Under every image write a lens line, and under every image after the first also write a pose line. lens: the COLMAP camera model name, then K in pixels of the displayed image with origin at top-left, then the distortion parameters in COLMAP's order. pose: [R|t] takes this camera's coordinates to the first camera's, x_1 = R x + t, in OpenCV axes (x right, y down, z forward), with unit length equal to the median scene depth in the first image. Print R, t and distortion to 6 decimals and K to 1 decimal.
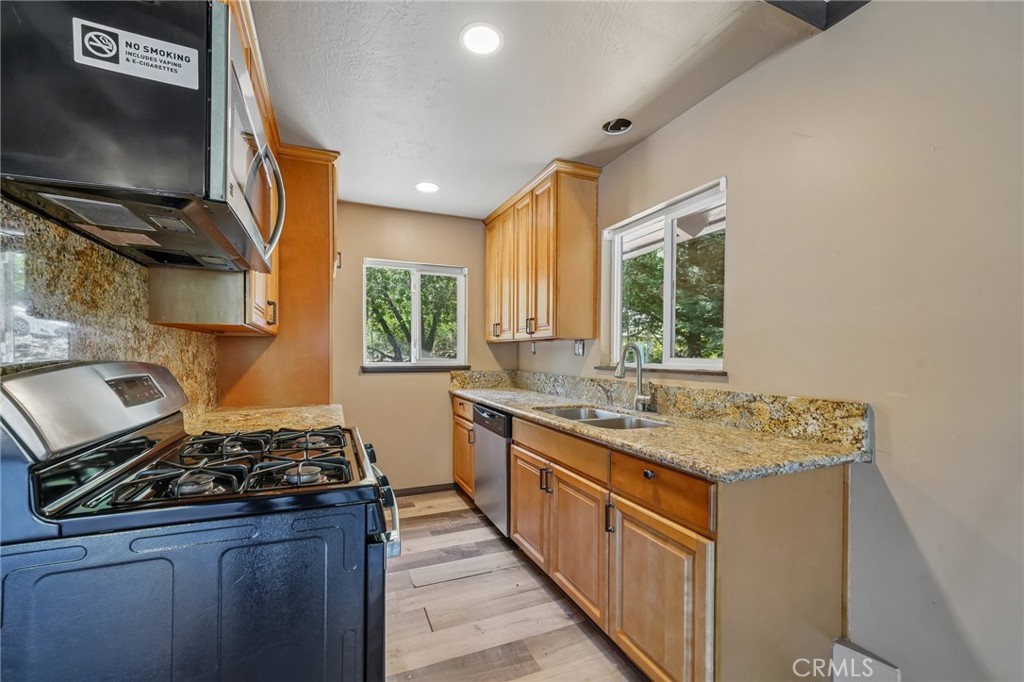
lens RADIAL K [[404.2, 0, 487.9], [0, 404.2, 358.3], [0, 0, 1]] dist [0.008508, -0.000266]
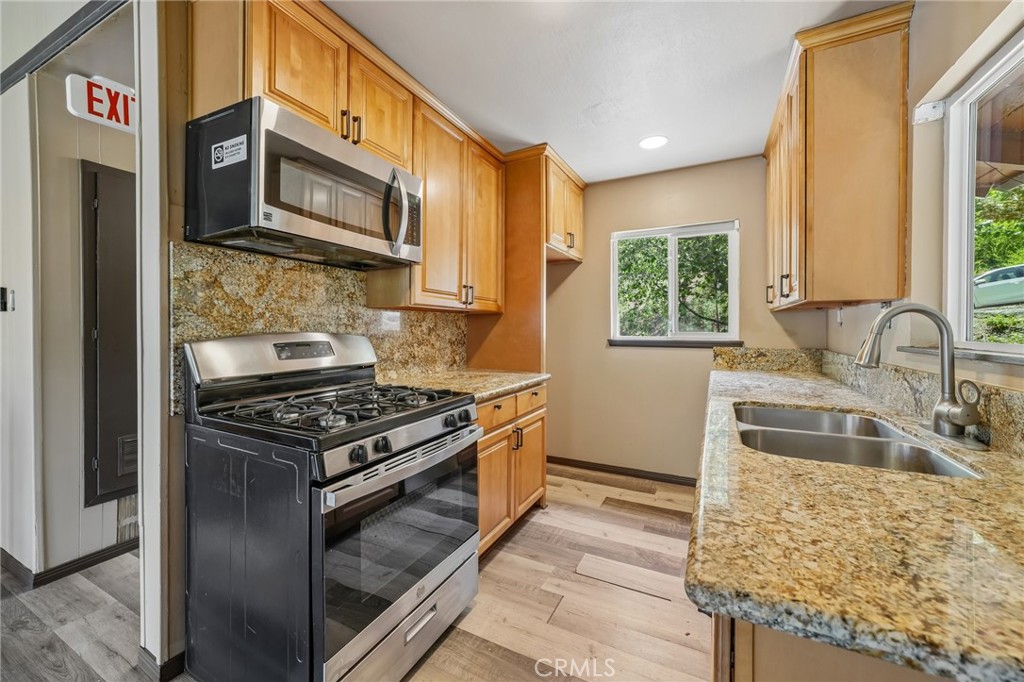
lens RADIAL K [[385.9, 0, 522.1], [0, 385.9, 327.8], [0, 0, 1]] dist [-0.000810, 0.001684]
pose [[0.670313, -0.004908, -0.742062, 0.313497], [-0.003267, 0.999949, -0.009565, 0.000423], [0.742071, 0.008836, 0.670263, 0.226167]]
